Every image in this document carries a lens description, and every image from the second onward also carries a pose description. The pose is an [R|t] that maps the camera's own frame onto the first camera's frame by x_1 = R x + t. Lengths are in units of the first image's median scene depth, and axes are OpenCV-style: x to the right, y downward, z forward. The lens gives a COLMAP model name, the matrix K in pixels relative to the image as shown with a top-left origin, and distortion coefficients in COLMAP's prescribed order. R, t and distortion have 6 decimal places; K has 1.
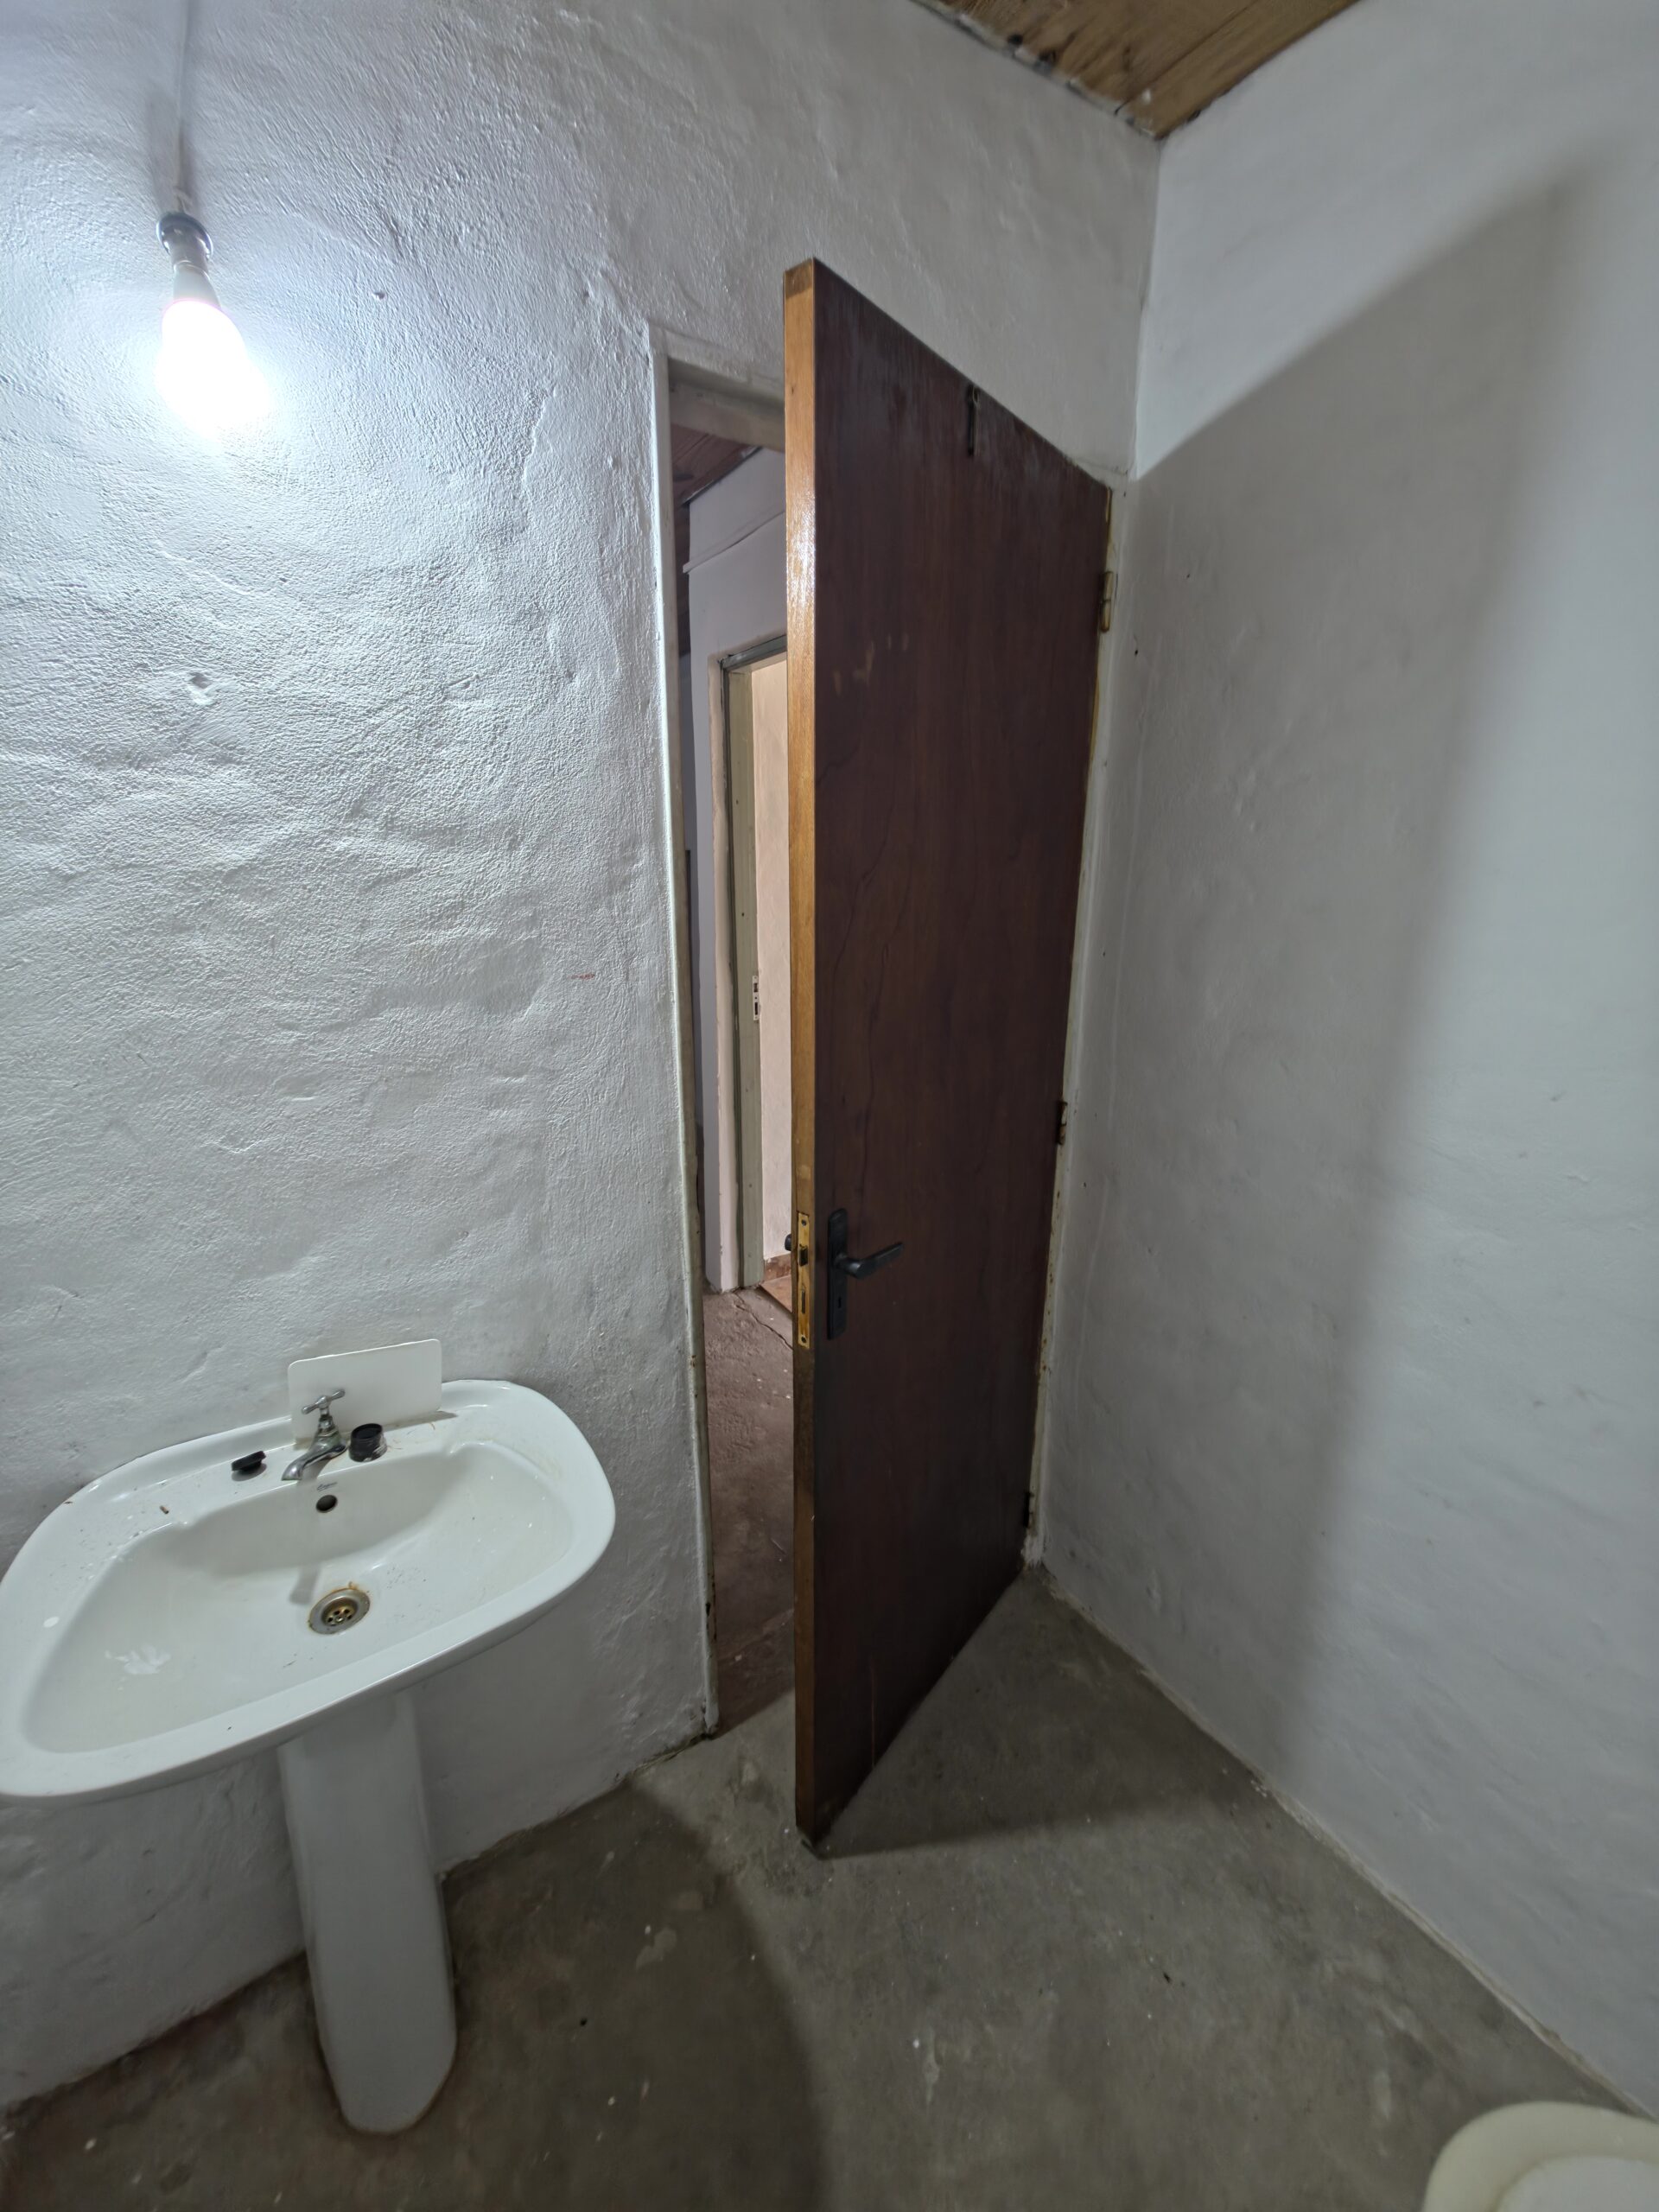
lens RADIAL K [[887.6, 0, 829.3], [0, 887.6, 1102.1], [0, 0, 1]] dist [0.009846, -0.006880]
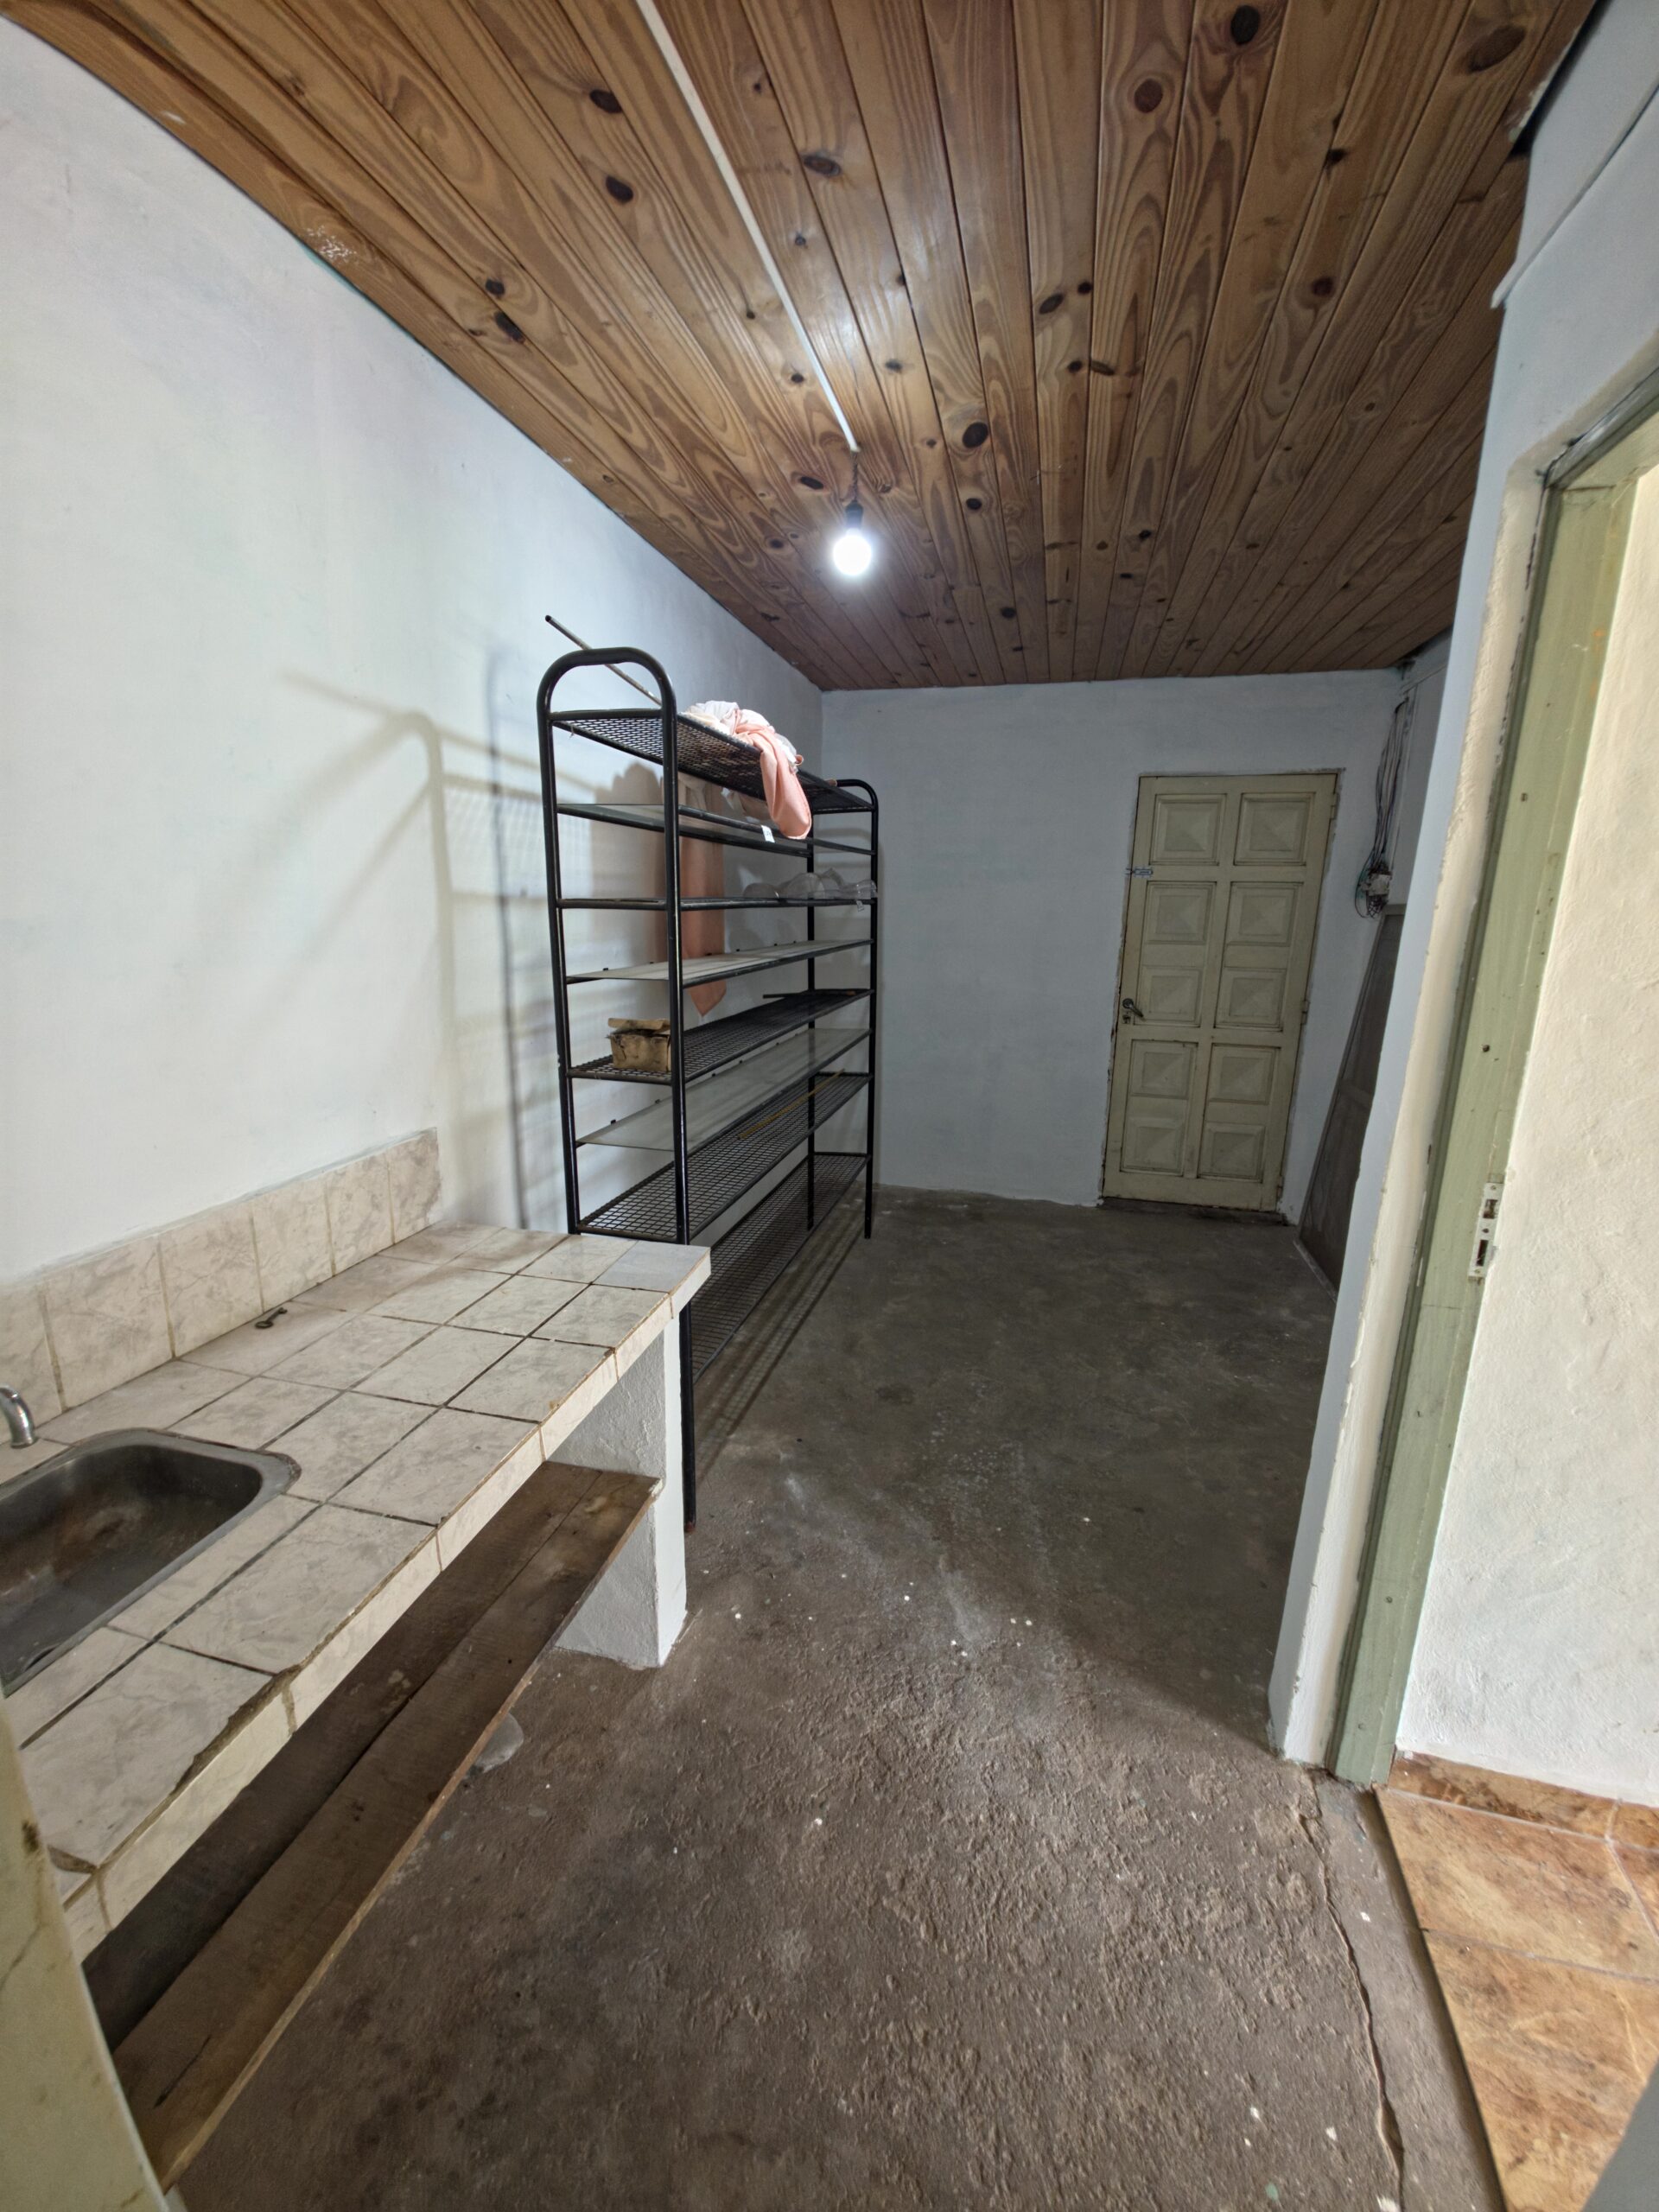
lens RADIAL K [[887.6, 0, 828.2], [0, 887.6, 1097.7], [0, 0, 1]] dist [0.009846, -0.006880]
pose [[0.677188, 0.174039, -0.714931, 0.002372], [-0.211583, 0.976647, 0.037337, -0.128377], [0.704733, 0.125983, 0.698197, 0.441059]]
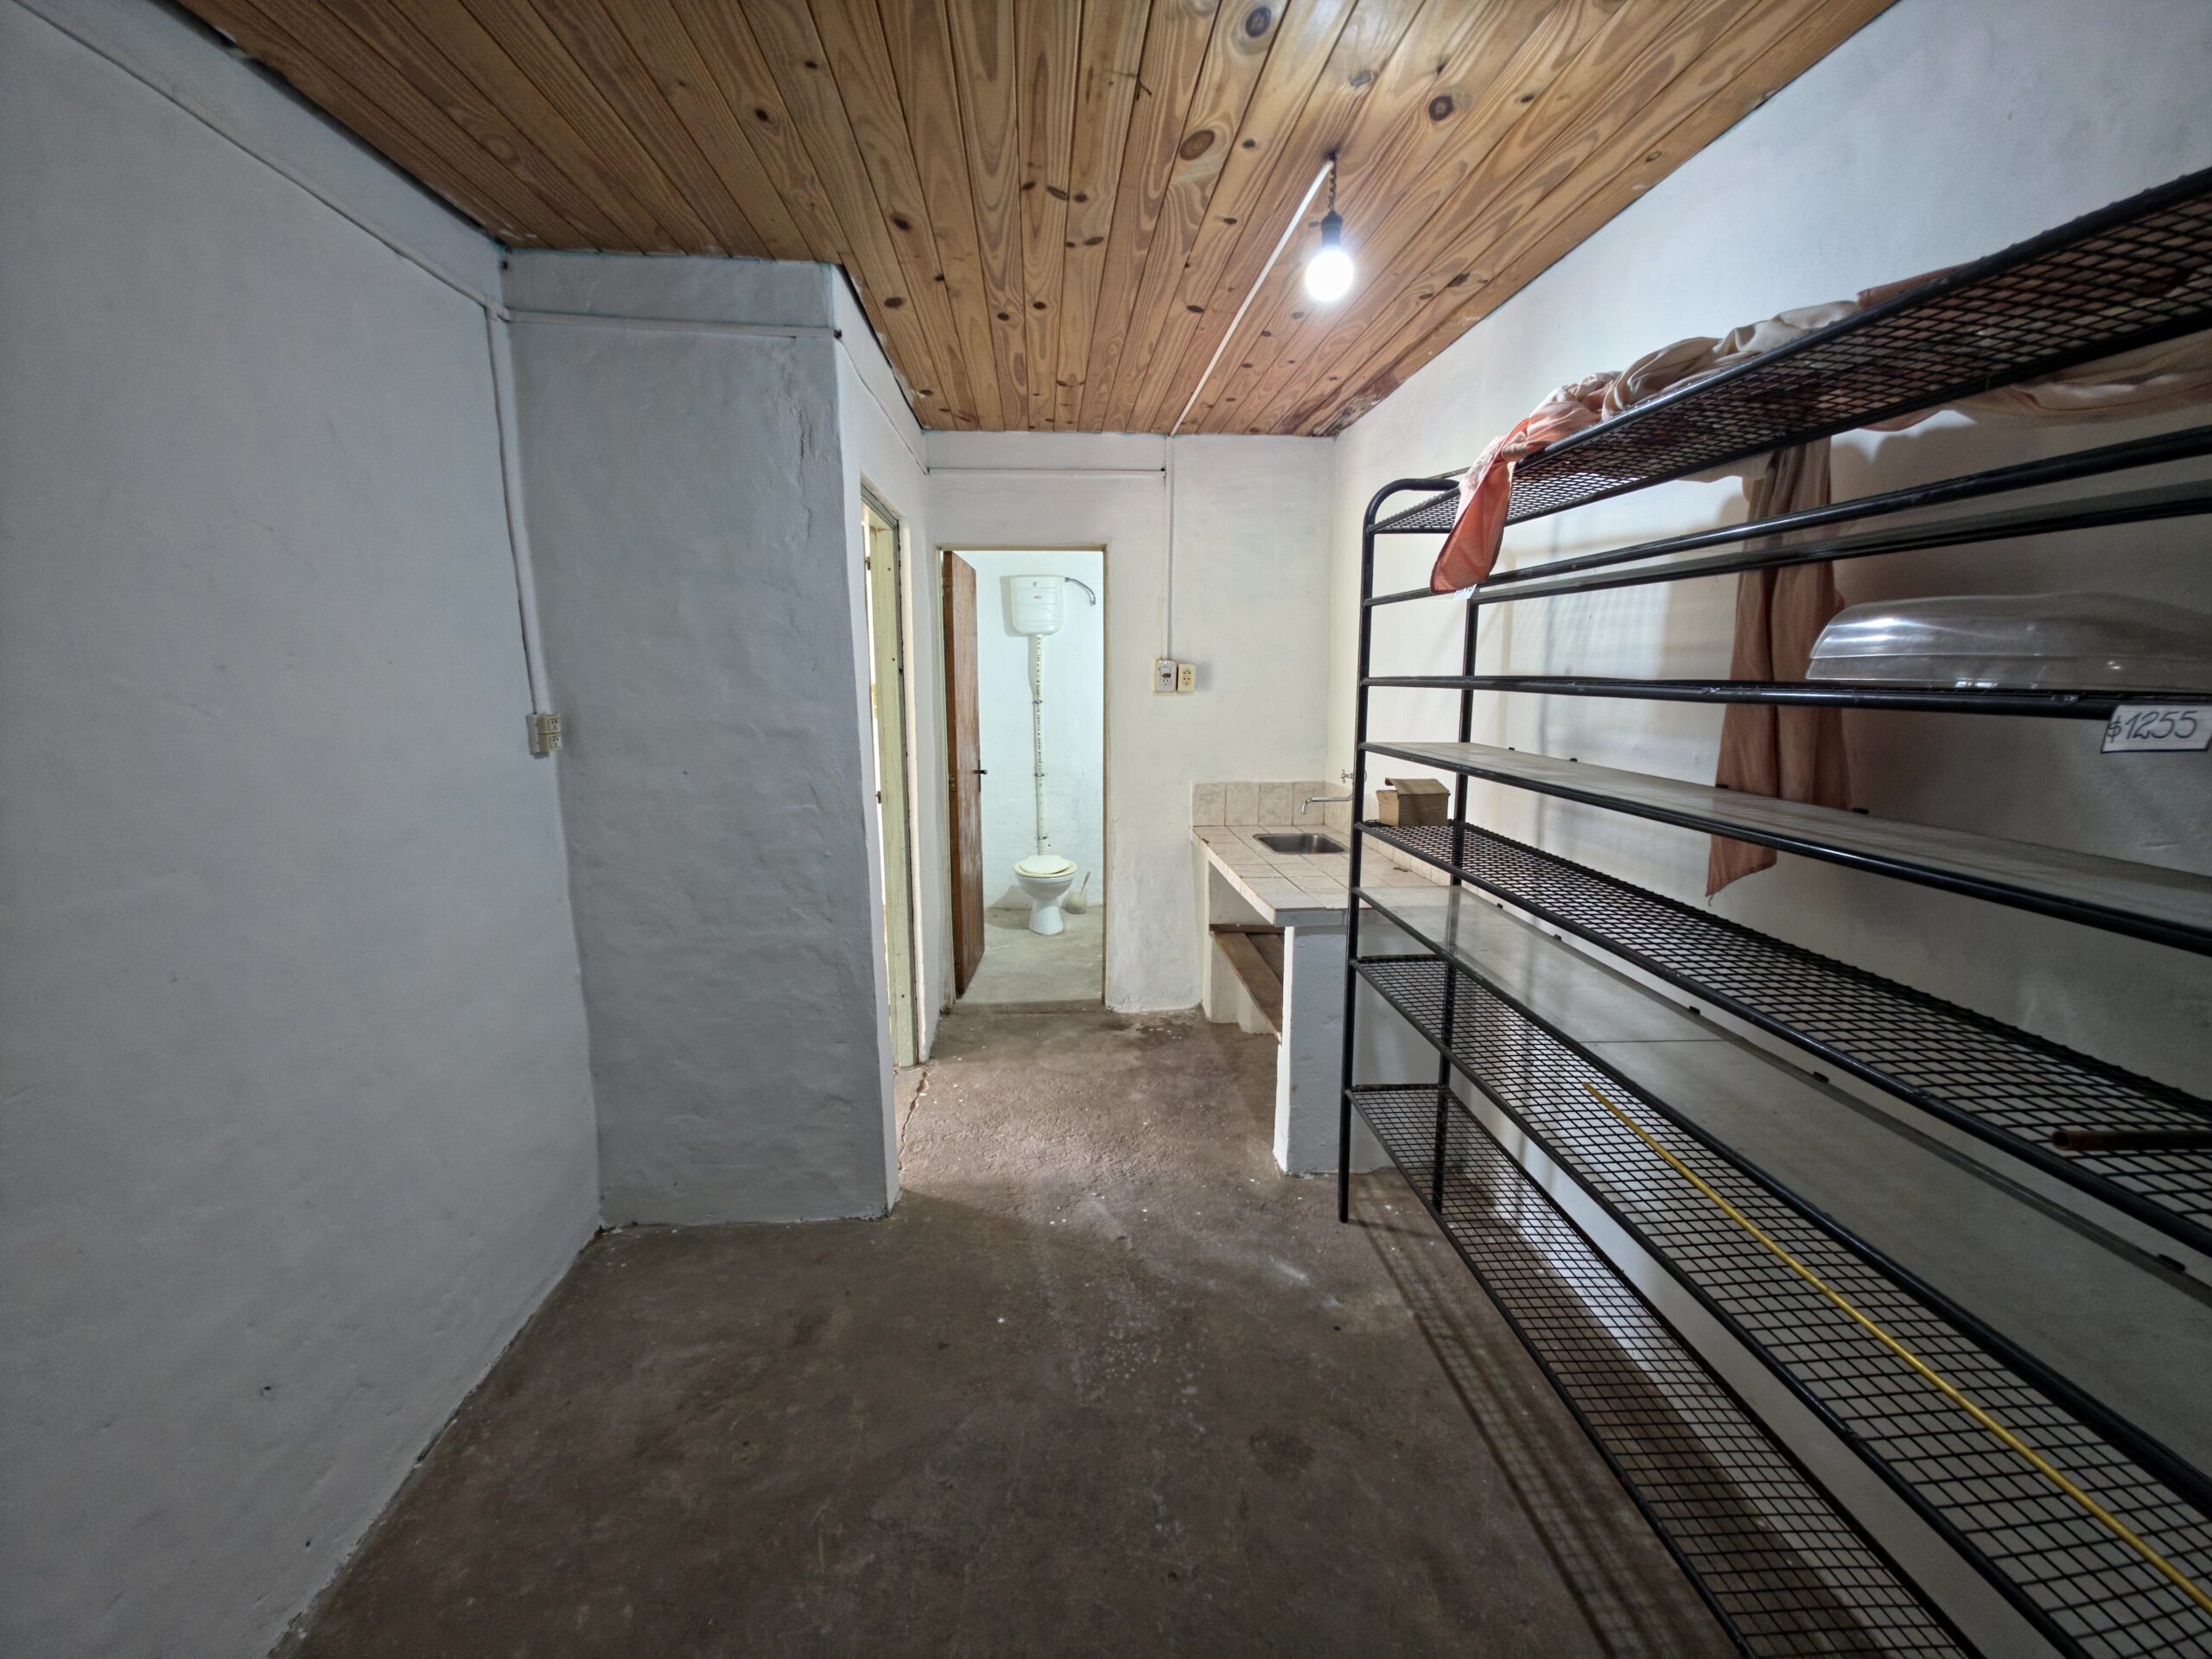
lens RADIAL K [[887.6, 0, 1104.5], [0, 887.6, 830.8], [0, 0, 1]] dist [0.009846, -0.006880]
pose [[-0.879014, -0.081335, 0.469807, -0.684267], [0.129972, 0.907151, 0.400230, -0.421155], [-0.458739, 0.412869, -0.786827, 1.500008]]
